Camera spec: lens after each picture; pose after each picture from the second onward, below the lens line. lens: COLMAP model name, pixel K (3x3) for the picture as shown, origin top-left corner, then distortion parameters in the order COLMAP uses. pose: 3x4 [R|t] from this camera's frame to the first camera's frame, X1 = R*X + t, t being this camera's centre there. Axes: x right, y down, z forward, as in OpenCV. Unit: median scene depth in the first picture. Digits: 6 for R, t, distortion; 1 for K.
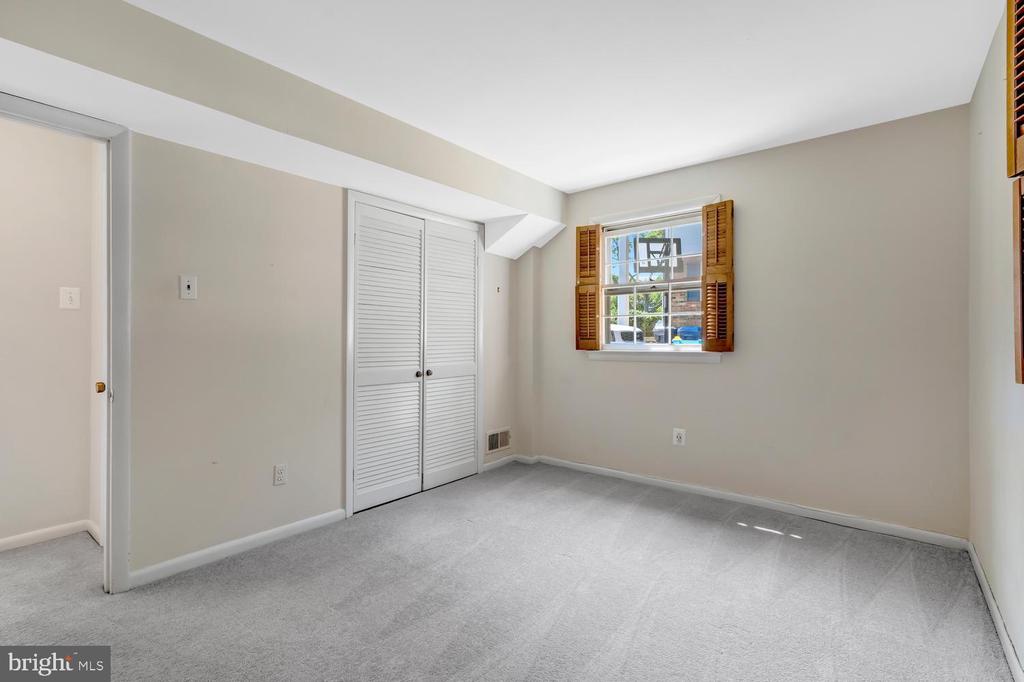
lens RADIAL K [[475.7, 0, 504.7], [0, 475.7, 334.2], [0, 0, 1]] dist [-0.001616, 0.000651]
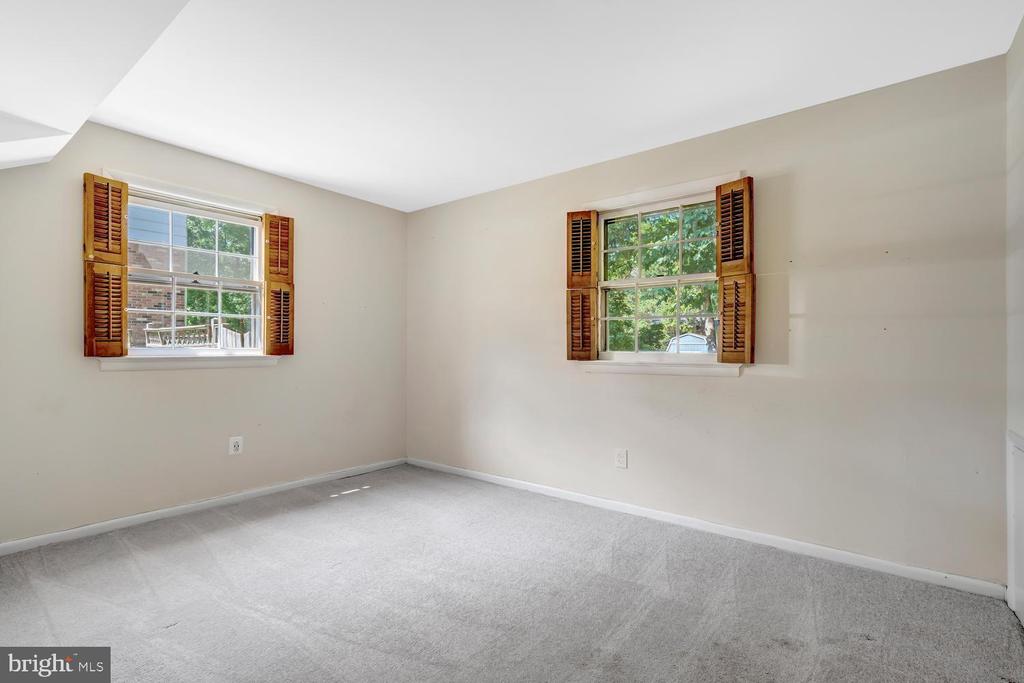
lens RADIAL K [[482.1, 0, 505.7], [0, 482.1, 356.7], [0, 0, 1]] dist [-0.000697, -0.000109]
pose [[-0.020722, -0.014404, 0.999682, -0.643568], [-0.018063, 0.999738, 0.014030, 0.015070], [-0.999622, -0.017766, -0.020977, 0.510015]]
